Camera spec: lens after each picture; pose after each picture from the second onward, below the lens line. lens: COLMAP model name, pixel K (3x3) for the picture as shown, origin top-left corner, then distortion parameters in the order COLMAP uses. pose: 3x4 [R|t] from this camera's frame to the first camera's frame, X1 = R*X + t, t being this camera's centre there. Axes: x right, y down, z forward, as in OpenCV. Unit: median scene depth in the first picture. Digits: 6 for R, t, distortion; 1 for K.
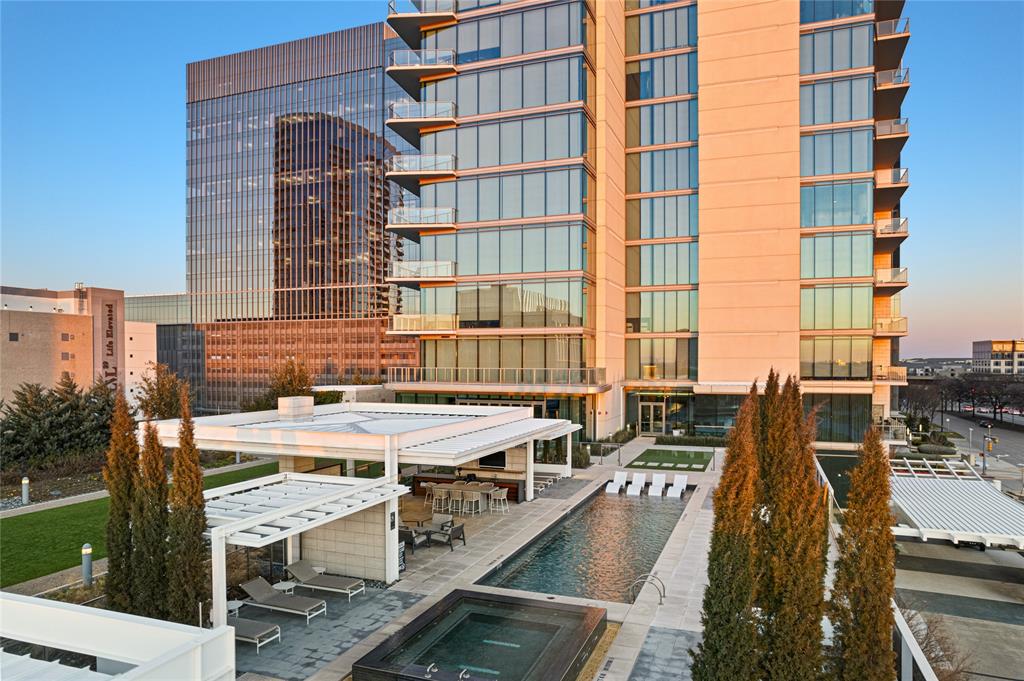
lens RADIAL K [[651.6, 0, 515.7], [0, 651.6, 355.7], [0, 0, 1]] dist [-0.068631, 0.067669]
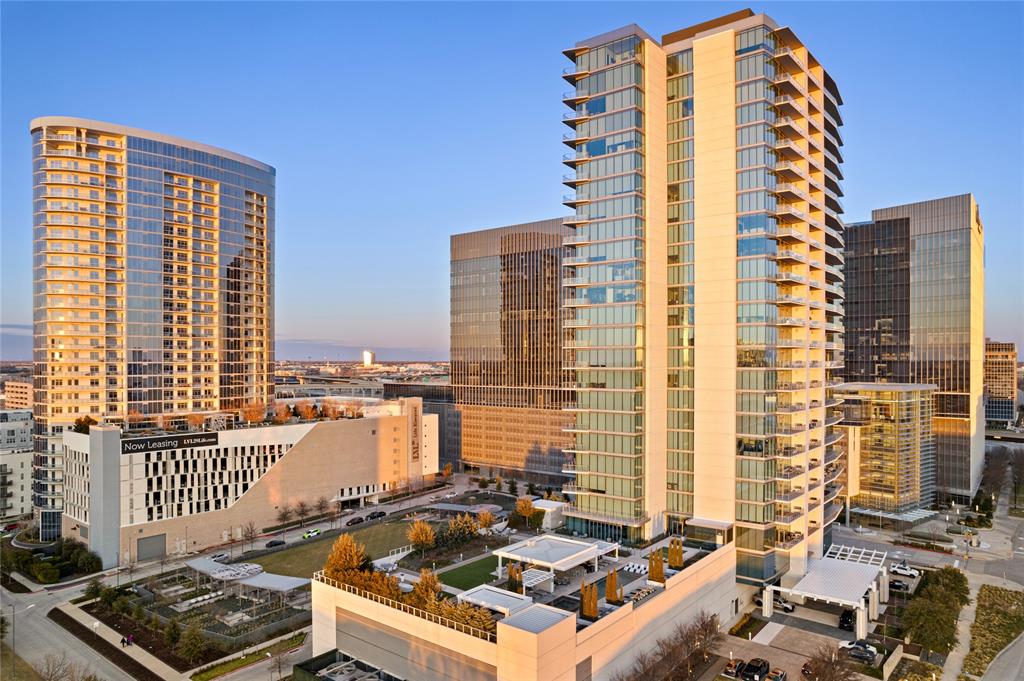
lens RADIAL K [[651.6, 0, 515.7], [0, 651.6, 355.7], [0, 0, 1]] dist [-0.068631, 0.067669]
pose [[0.948785, -0.001224, -0.315919, 0.413591], [-0.000396, 0.999987, -0.005064, -0.533797], [0.315922, 0.004930, 0.948773, -1.409557]]
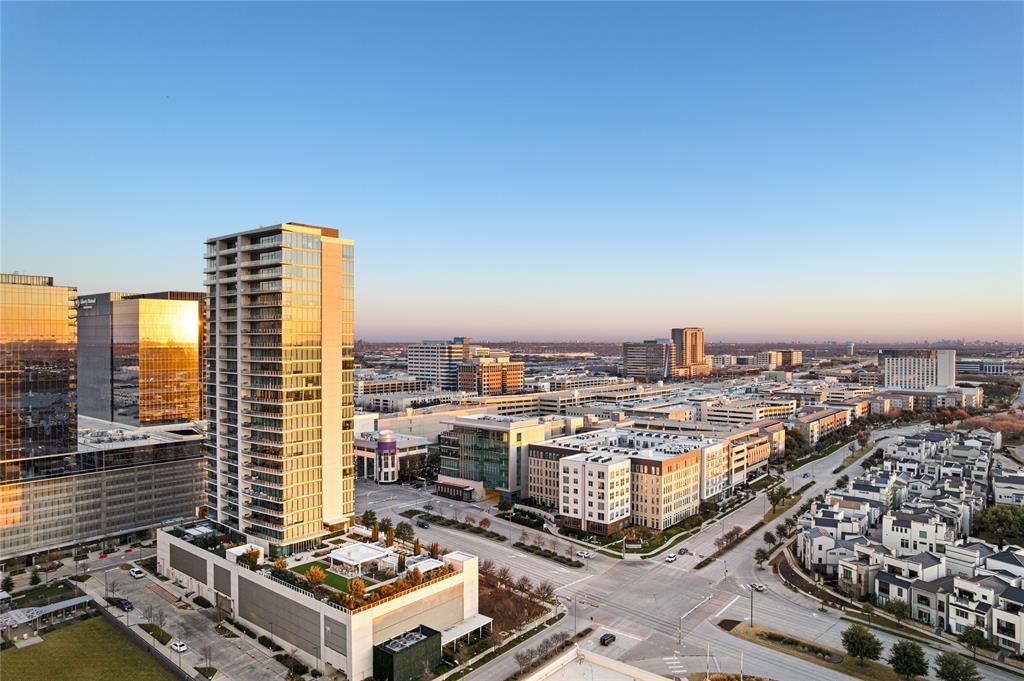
lens RADIAL K [[651.6, 0, 515.7], [0, 651.6, 355.7], [0, 0, 1]] dist [-0.068631, 0.067669]
pose [[0.319884, -0.020485, 0.947235, -3.102575], [-0.005981, 0.999703, 0.023640, -1.087238], [-0.947438, -0.013227, 0.319667, -1.379135]]
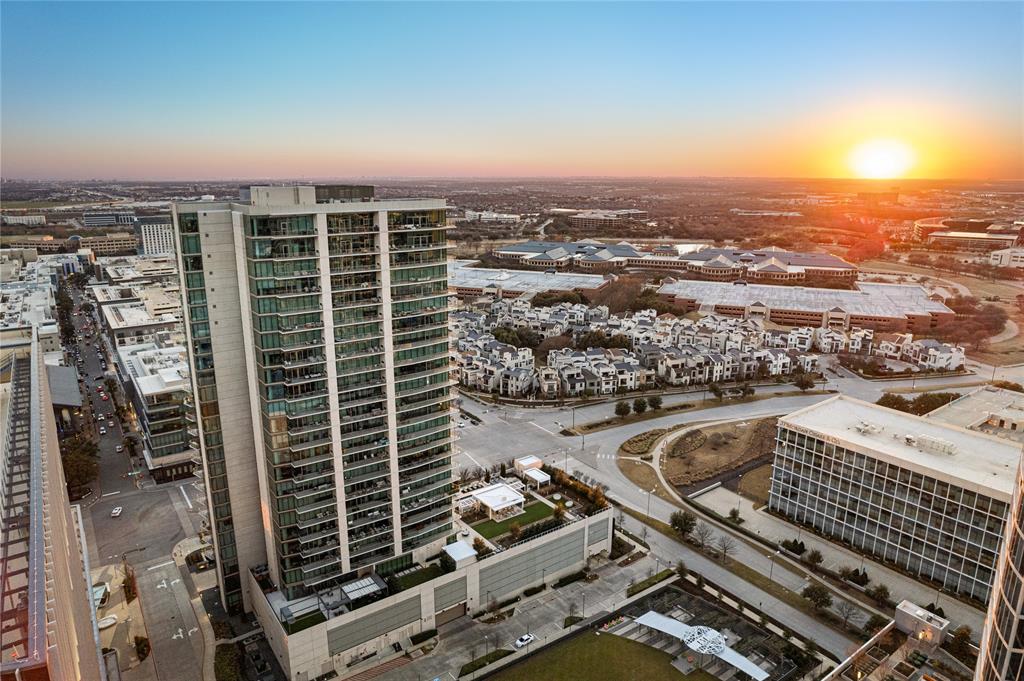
lens RADIAL K [[651.6, 0, 515.7], [0, 651.6, 355.7], [0, 0, 1]] dist [-0.068631, 0.067669]
pose [[-0.831026, -0.153576, 0.534611, -2.205853], [-0.004135, 0.962808, 0.270155, -1.853691], [-0.556218, 0.222295, -0.800754, 3.416172]]
